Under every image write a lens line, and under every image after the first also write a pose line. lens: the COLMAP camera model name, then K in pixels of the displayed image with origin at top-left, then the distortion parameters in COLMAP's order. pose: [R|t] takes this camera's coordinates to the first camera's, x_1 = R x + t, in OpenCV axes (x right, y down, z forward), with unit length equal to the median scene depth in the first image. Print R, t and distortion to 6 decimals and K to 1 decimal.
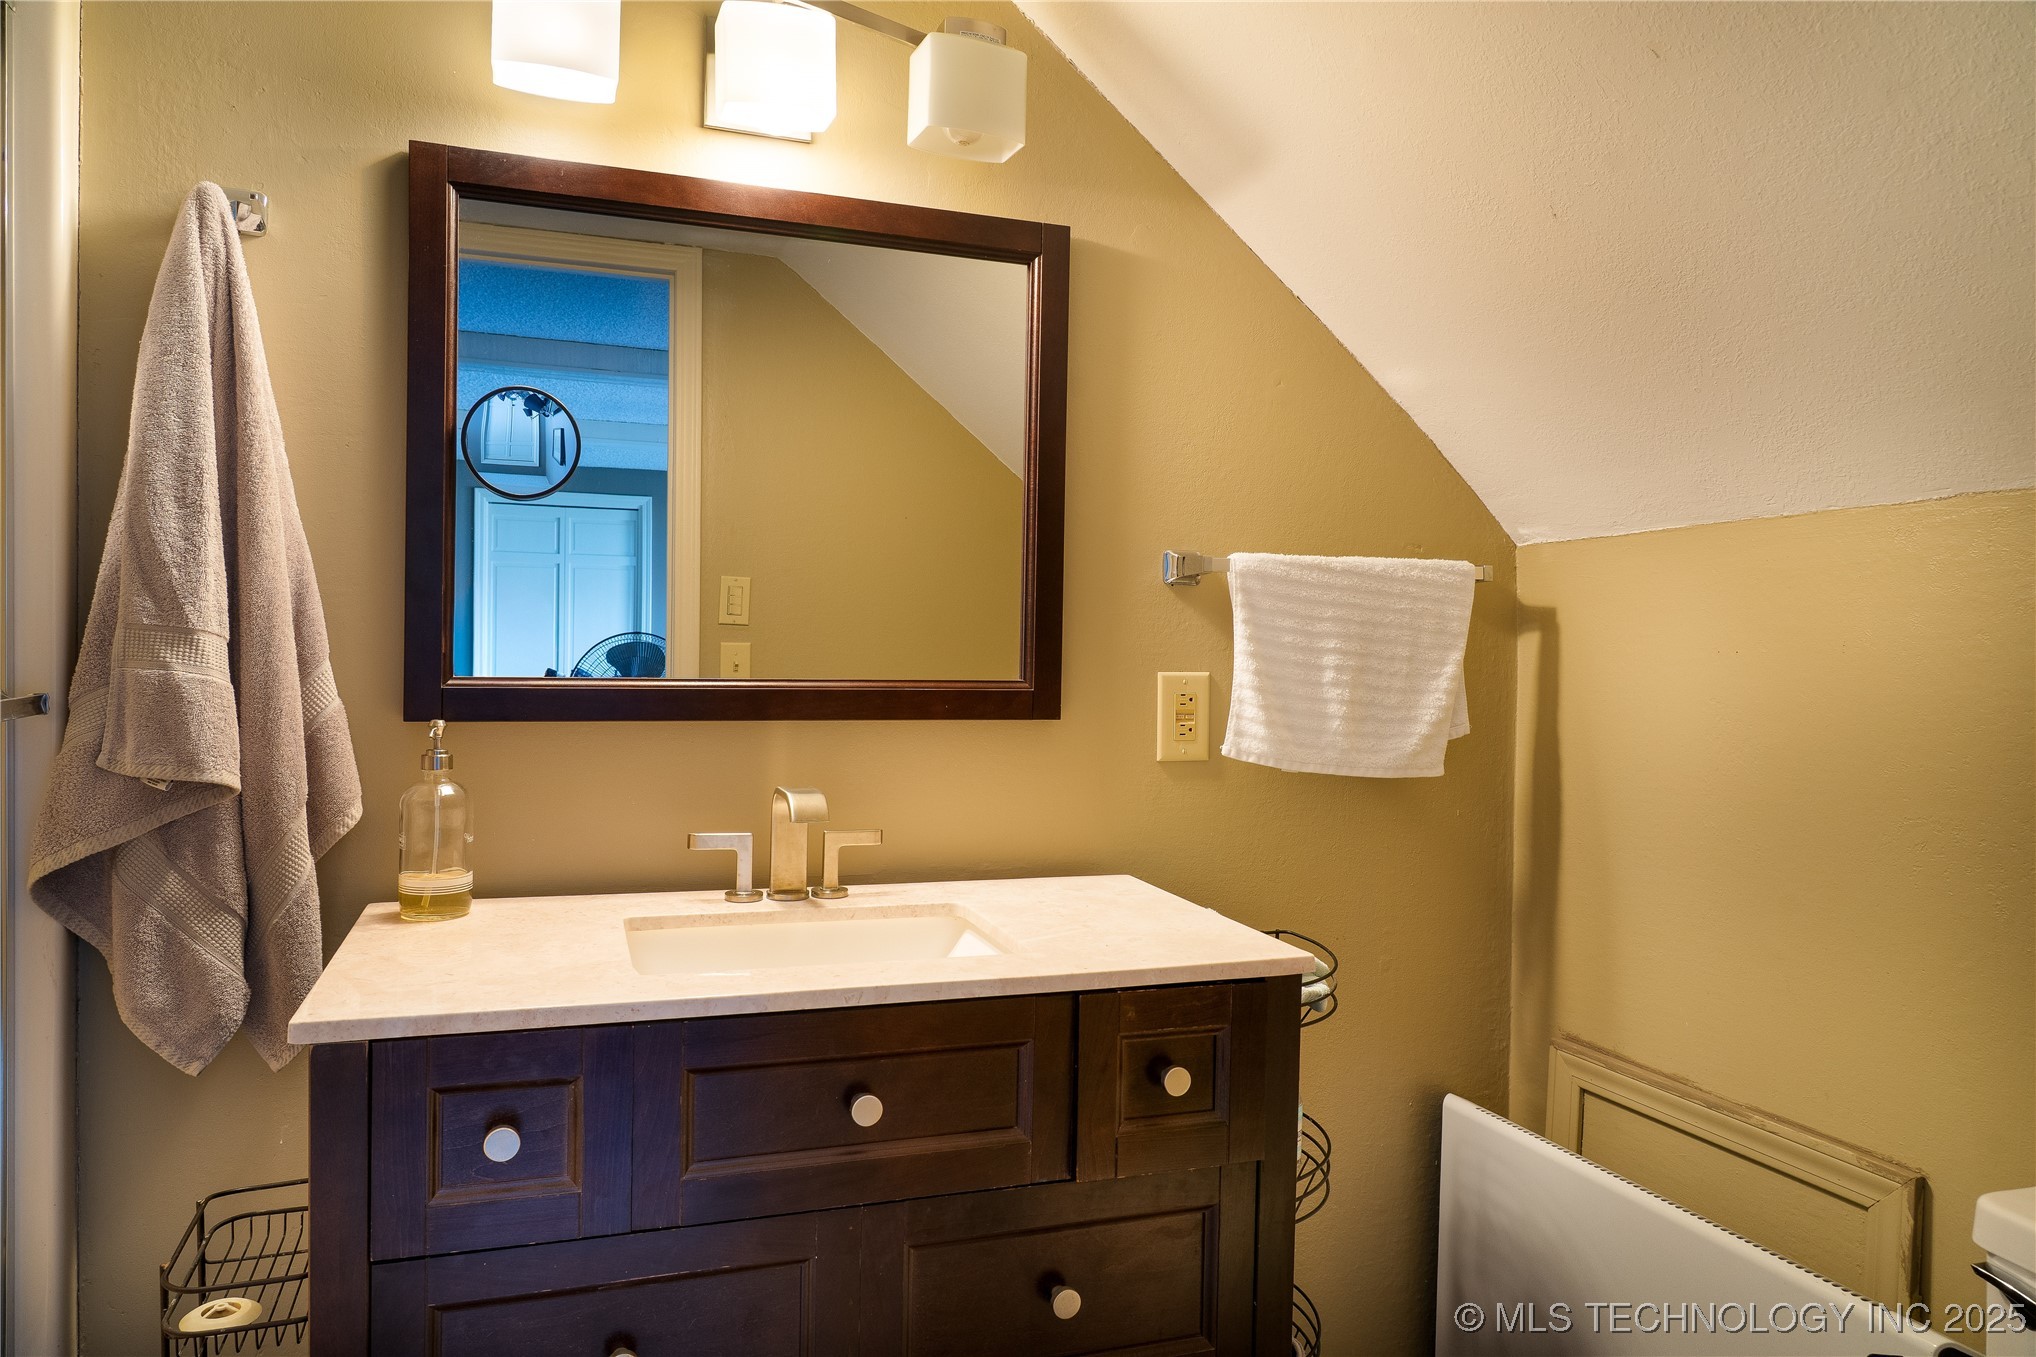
lens RADIAL K [[1437.5, 0, 1018.3], [0, 1437.5, 629.7], [0, 0, 1]] dist [-0.004297, 0.001214]
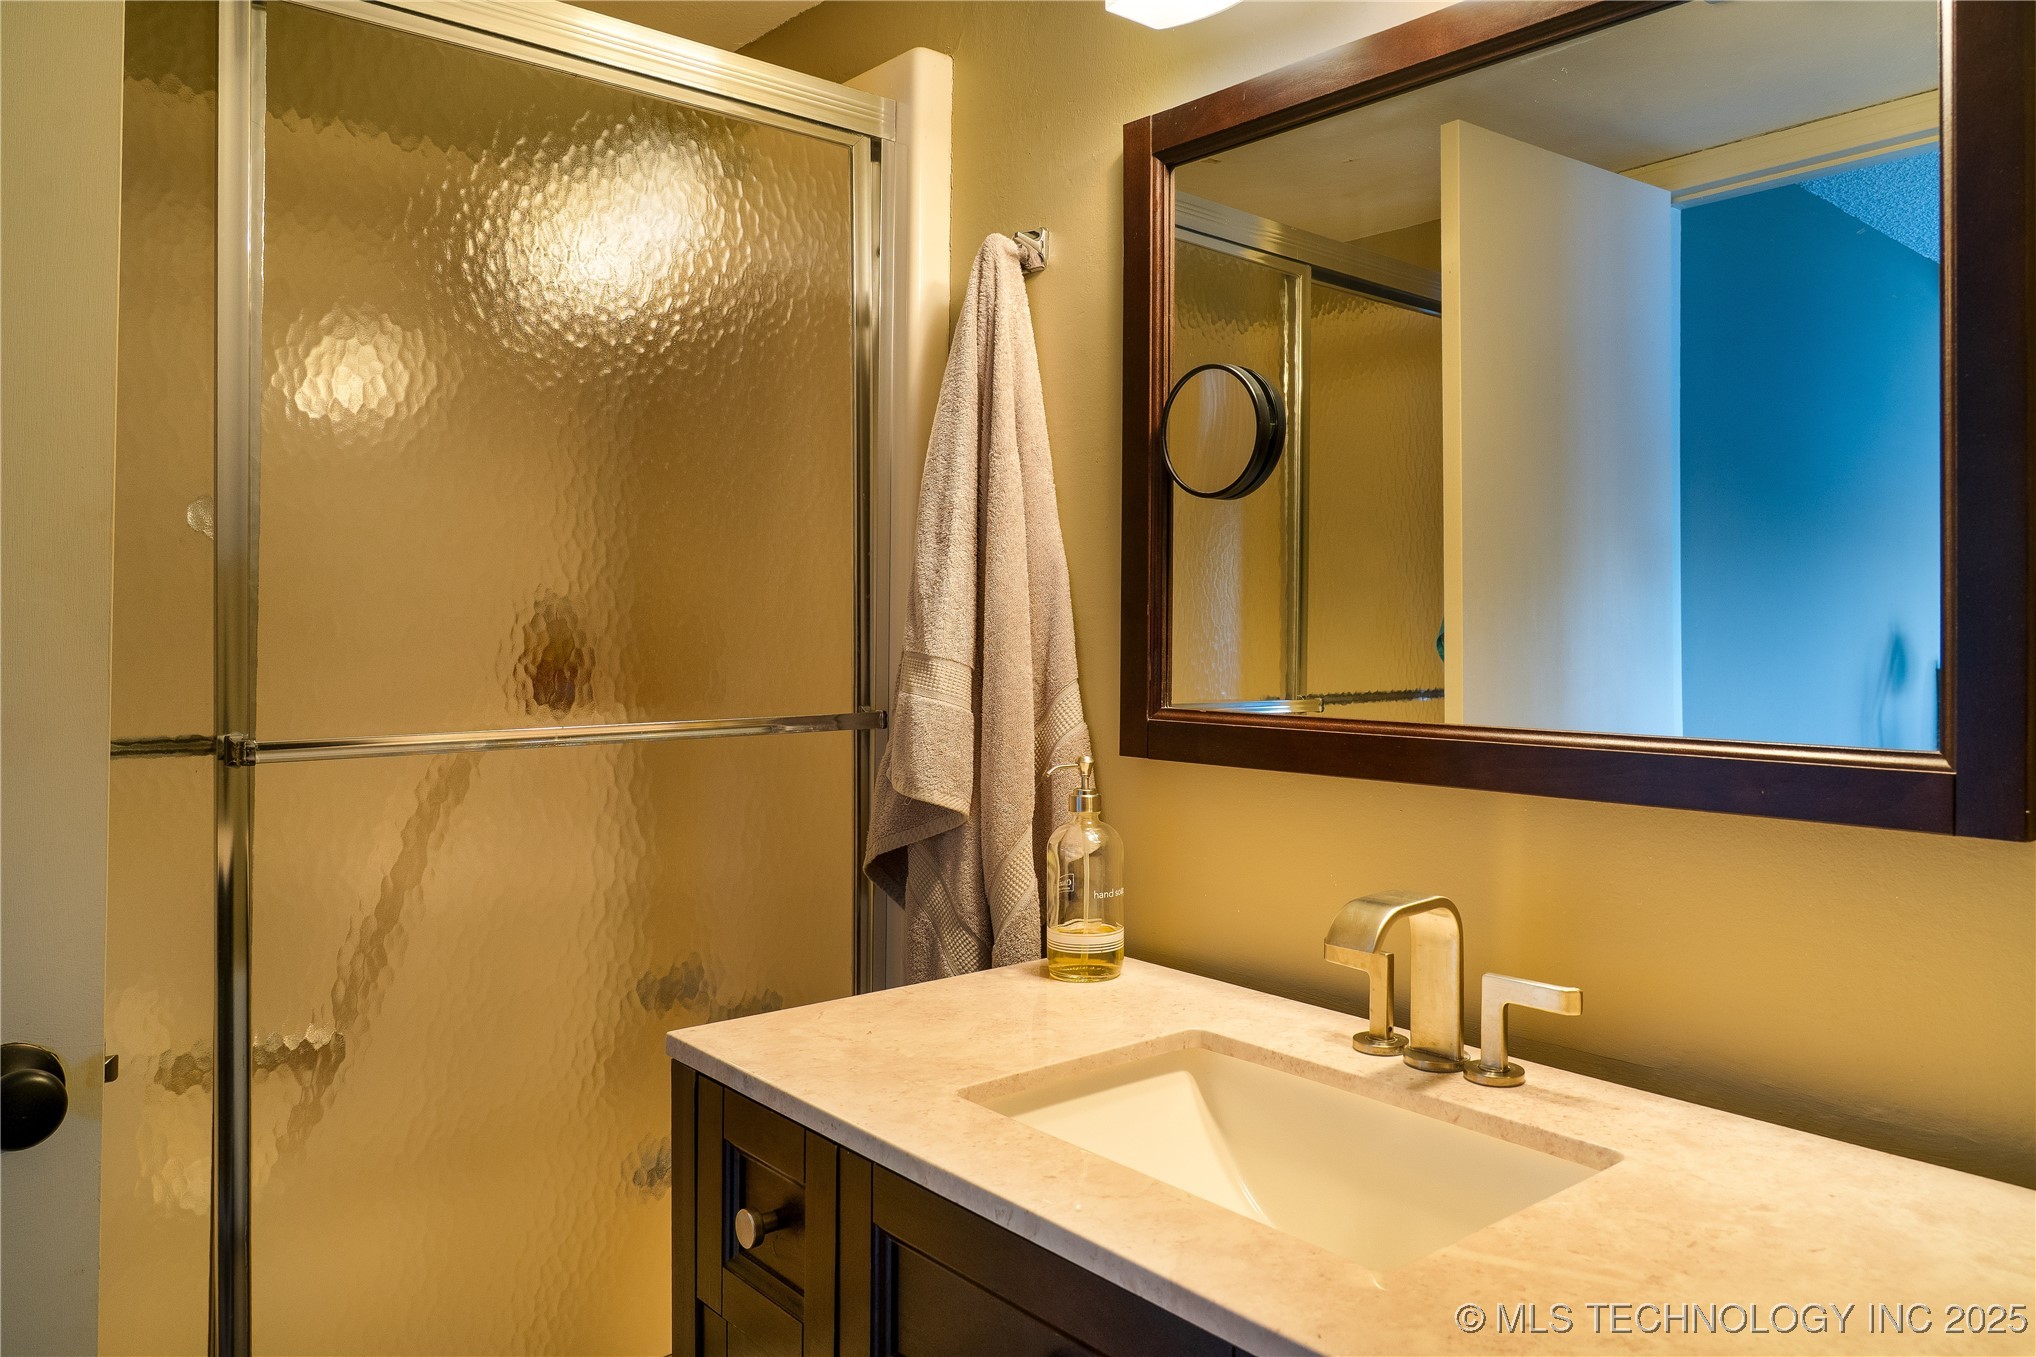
lens RADIAL K [[1437.5, 0, 1018.3], [0, 1437.5, 629.7], [0, 0, 1]] dist [-0.004297, 0.001214]
pose [[0.388525, -0.020195, -0.921217, 0.414054], [0.000942, 0.999768, -0.021520, 0.003060], [0.921438, 0.007493, 0.388454, 0.614481]]
